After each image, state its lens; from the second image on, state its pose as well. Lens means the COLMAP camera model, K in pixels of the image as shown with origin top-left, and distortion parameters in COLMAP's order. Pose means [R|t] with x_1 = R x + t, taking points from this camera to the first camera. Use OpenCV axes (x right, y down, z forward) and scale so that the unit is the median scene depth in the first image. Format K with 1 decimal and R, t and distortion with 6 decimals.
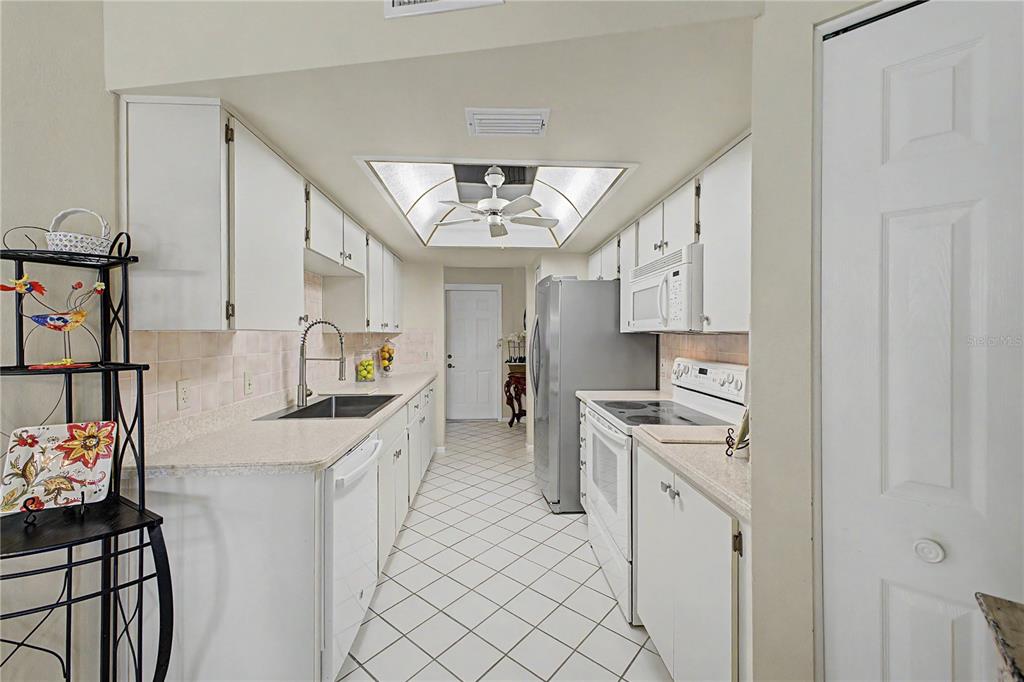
lens RADIAL K [[415.4, 0, 510.8], [0, 415.4, 336.1], [0, 0, 1]] dist [0.001792, 0.000133]
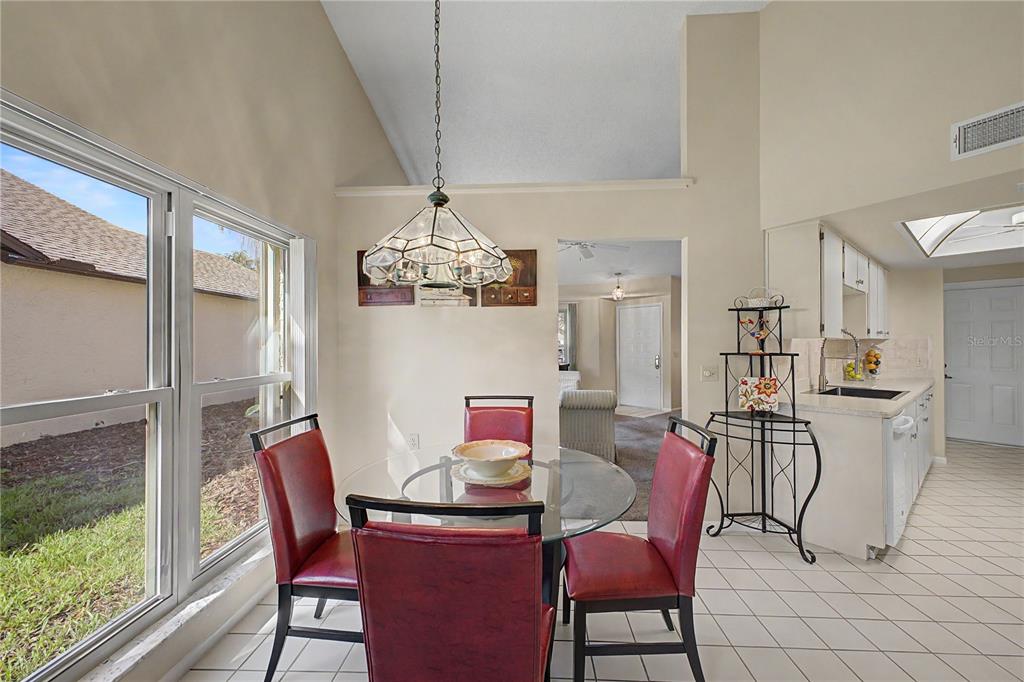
lens RADIAL K [[415.4, 0, 510.8], [0, 415.4, 336.1], [0, 0, 1]] dist [0.001792, 0.000133]
pose [[0.610199, -0.006326, -0.792223, -0.016722], [-0.005304, 0.999913, -0.012070, 0.004204], [0.792231, 0.011567, 0.610112, -0.669181]]
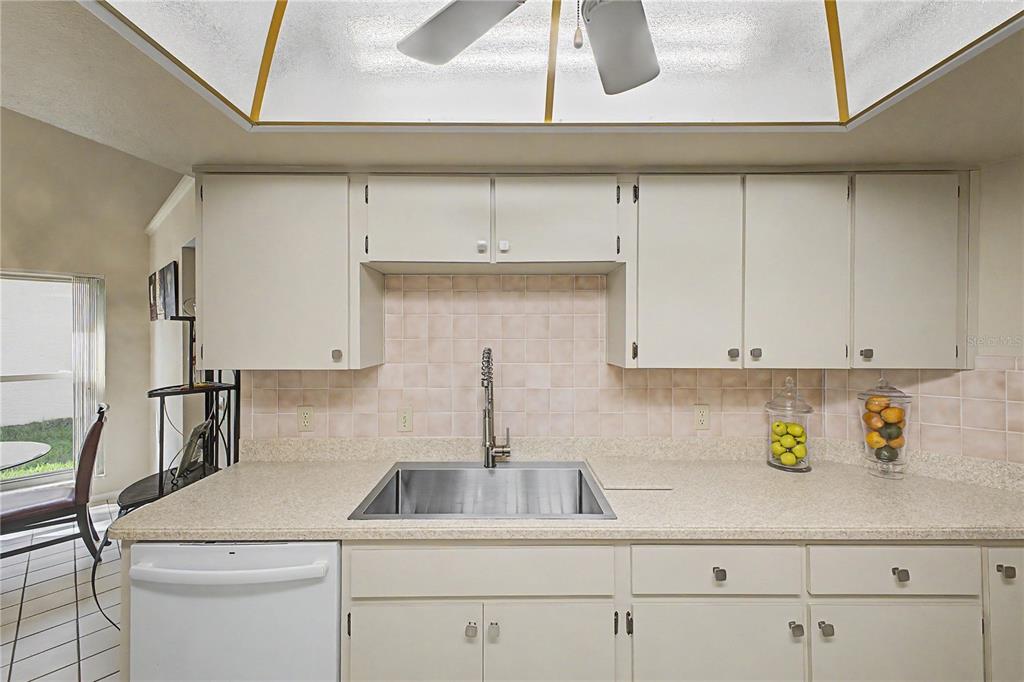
lens RADIAL K [[415.4, 0, 510.8], [0, 415.4, 336.1], [0, 0, 1]] dist [0.001792, 0.000133]
pose [[-0.040901, 0.006390, -0.999143, 0.207240], [-0.003643, 0.999972, 0.006544, -0.059775], [0.999157, 0.003908, -0.040877, 0.992320]]
